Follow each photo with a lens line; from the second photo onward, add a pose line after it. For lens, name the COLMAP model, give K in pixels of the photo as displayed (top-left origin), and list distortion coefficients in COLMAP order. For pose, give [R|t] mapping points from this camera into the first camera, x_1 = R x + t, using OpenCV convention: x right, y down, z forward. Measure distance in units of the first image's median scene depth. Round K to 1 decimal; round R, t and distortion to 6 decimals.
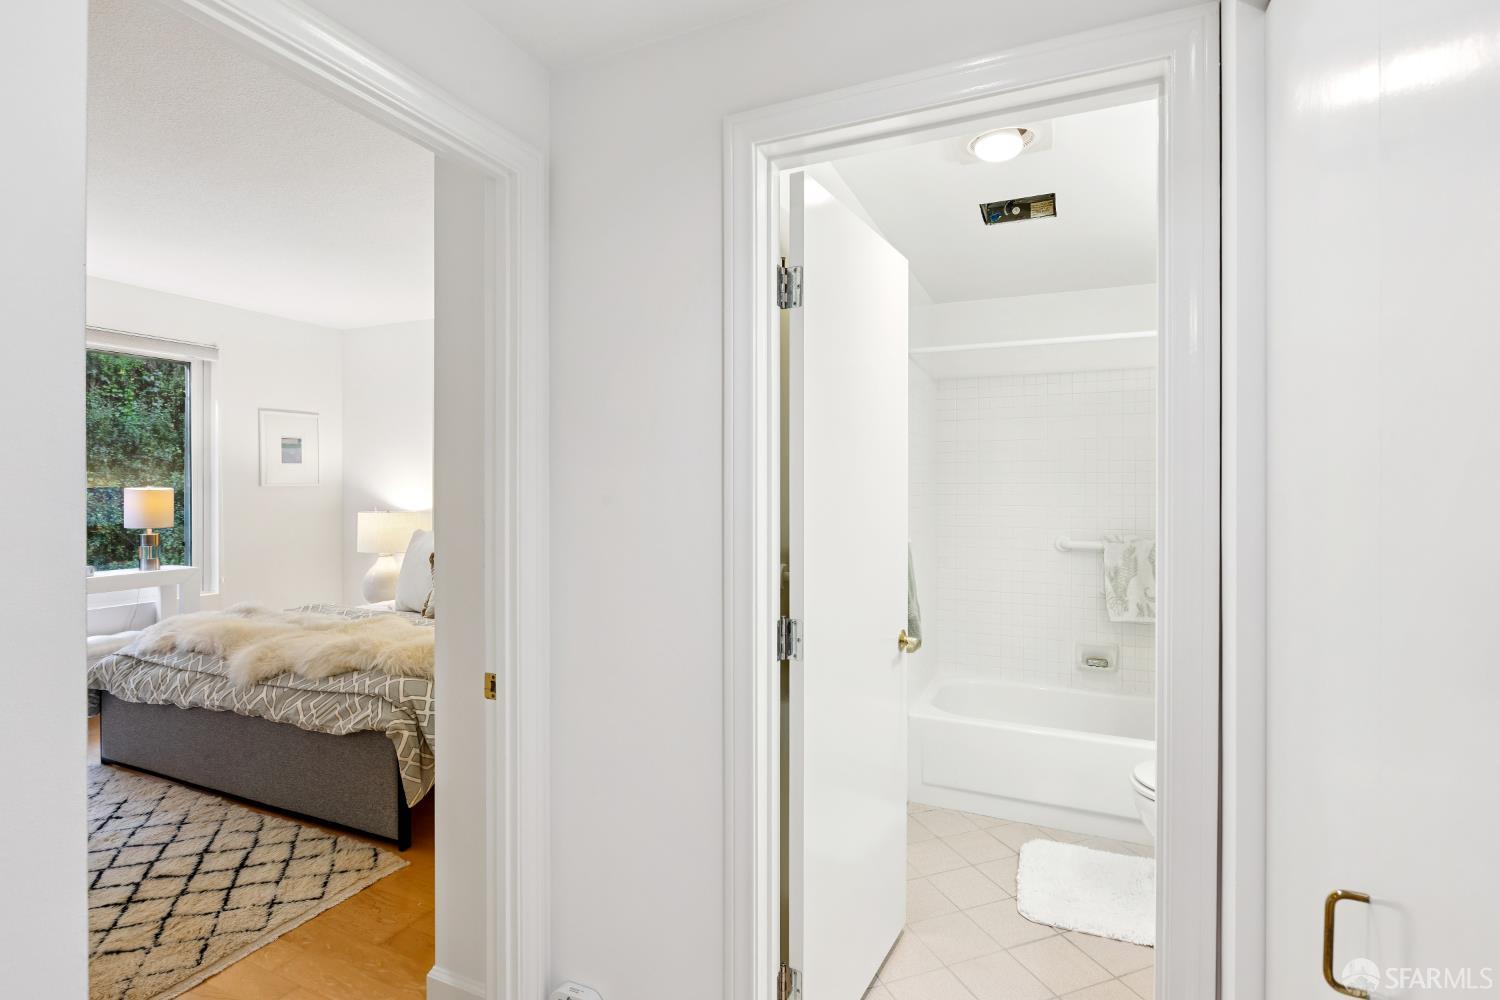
lens RADIAL K [[714.2, 0, 752.2], [0, 714.2, 489.3], [0, 0, 1]] dist [-0.003133, -0.001740]
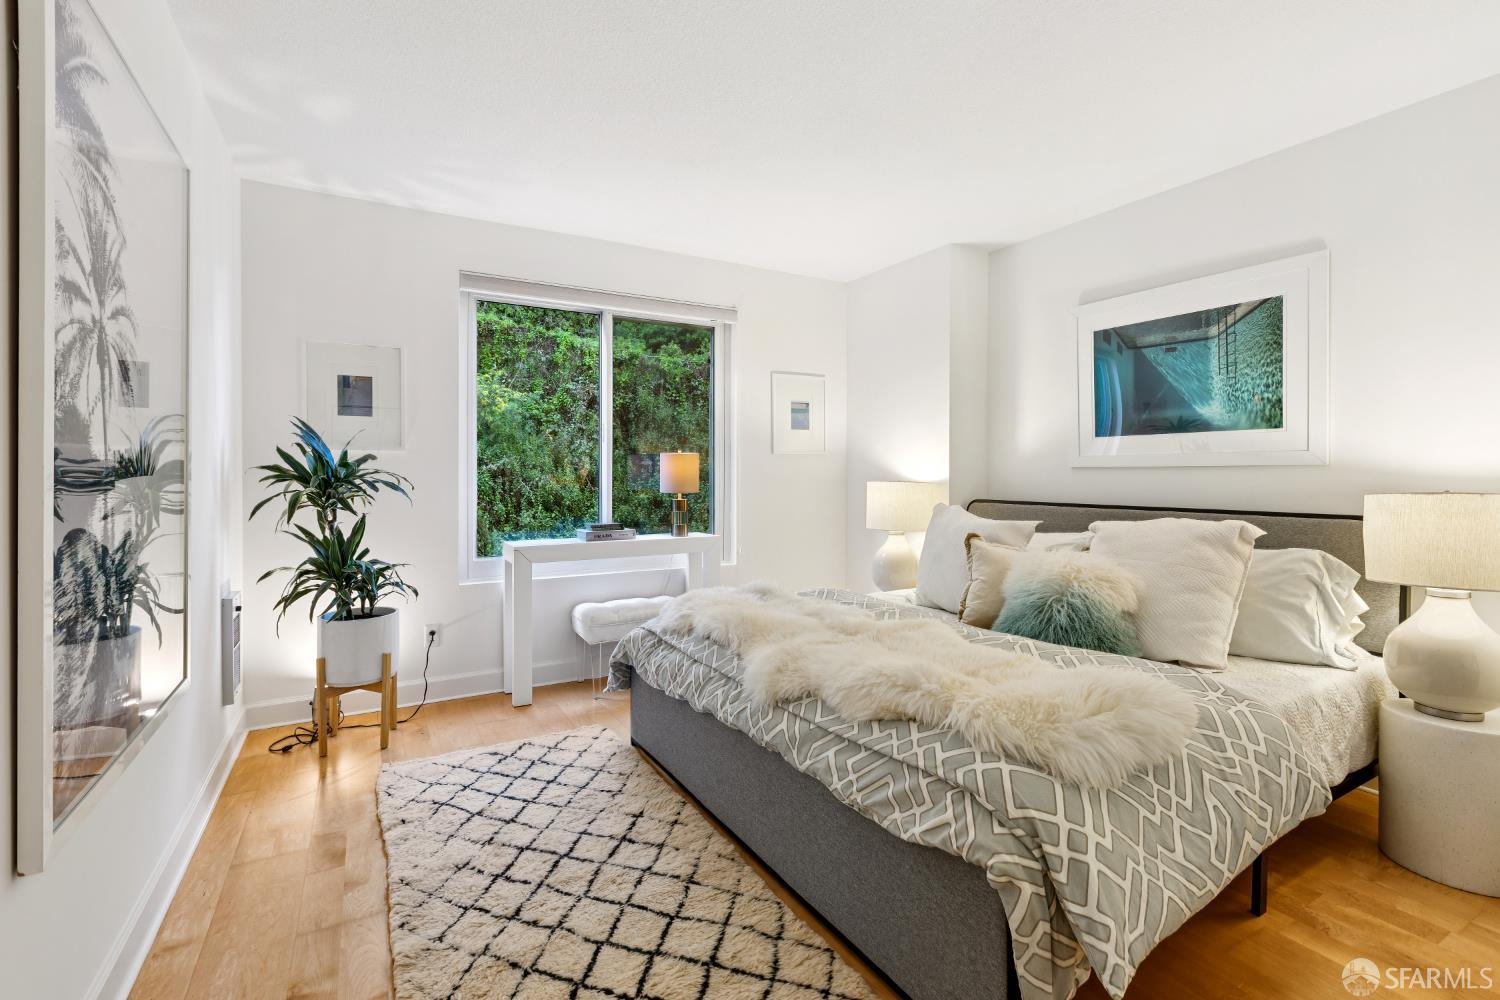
lens RADIAL K [[681.3, 0, 747.7], [0, 681.3, 474.6], [0, 0, 1]] dist [-0.001519, 0.000211]
pose [[0.807490, 0.001193, -0.589880, -0.315255], [-0.004293, 0.999983, -0.003853, 0.046371], [0.589865, 0.005644, 0.807482, 0.431516]]
